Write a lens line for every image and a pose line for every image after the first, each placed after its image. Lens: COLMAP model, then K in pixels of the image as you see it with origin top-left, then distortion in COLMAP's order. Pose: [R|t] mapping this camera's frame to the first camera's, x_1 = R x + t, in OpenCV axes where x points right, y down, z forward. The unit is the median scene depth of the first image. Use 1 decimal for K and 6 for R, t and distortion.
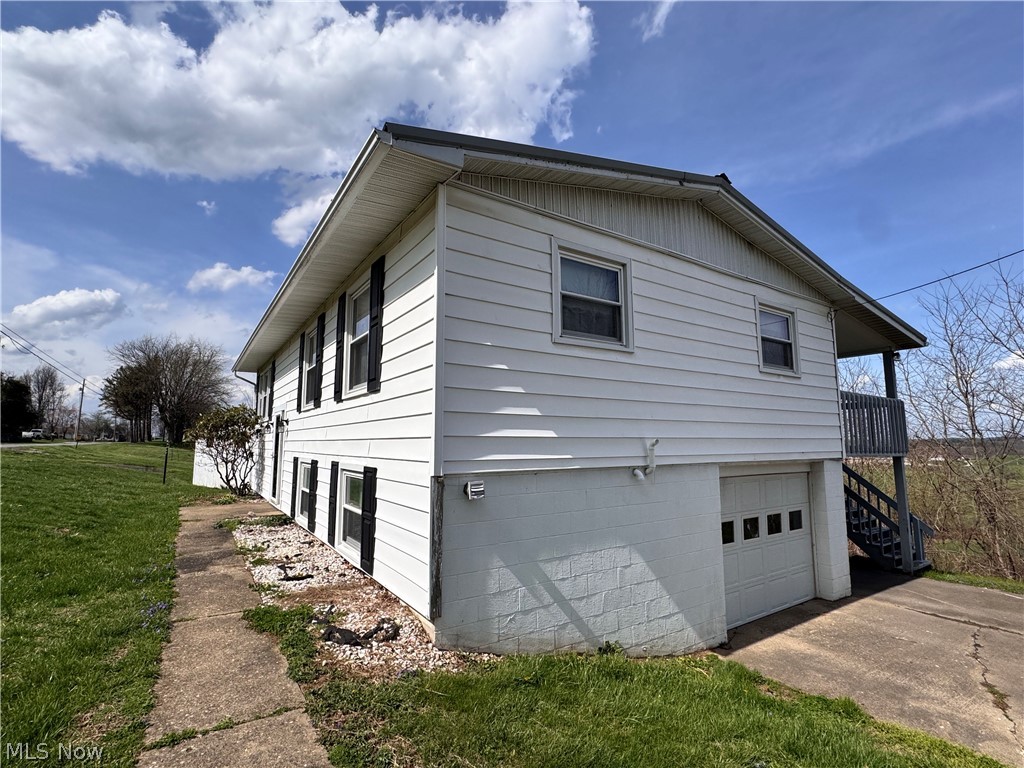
lens RADIAL K [[479.0, 0, 505.7], [0, 479.0, 390.1], [0, 0, 1]] dist [-0.003592, -0.001728]
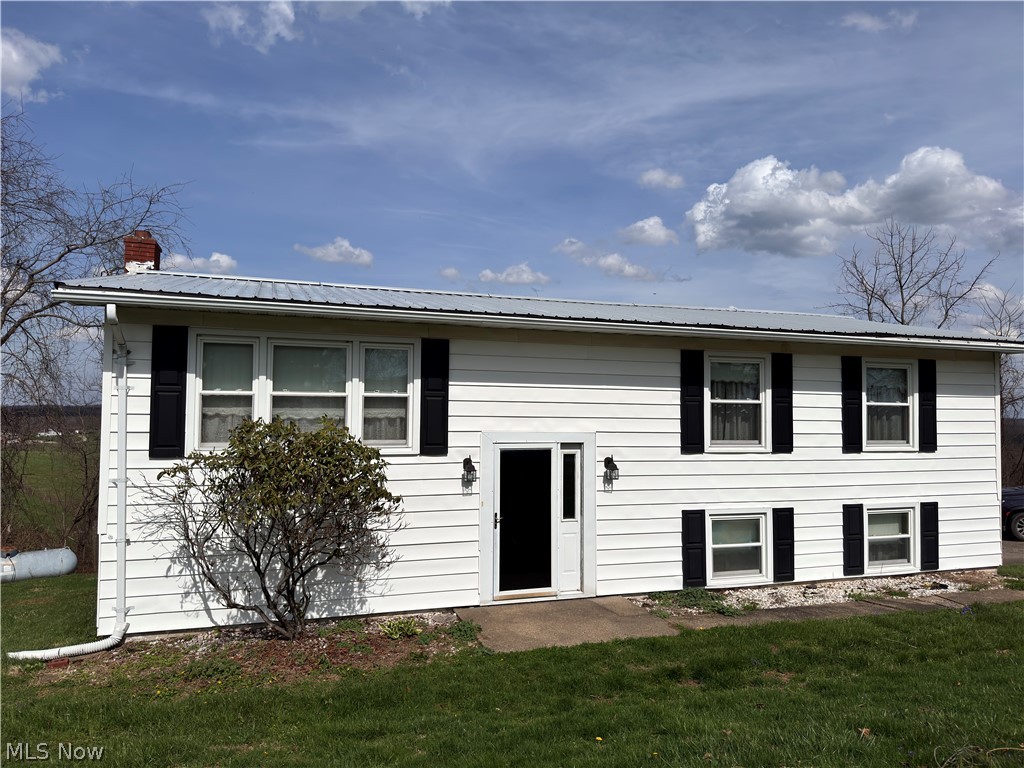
lens RADIAL K [[724.4, 0, 518.8], [0, 724.4, 386.8], [0, 0, 1]] dist [0.086596, -0.119722]
pose [[0.228492, 0.046716, 0.972424, -2.620253], [-0.123089, 0.992219, -0.018744, 0.005442], [-0.965733, -0.115412, 0.232464, 1.620335]]
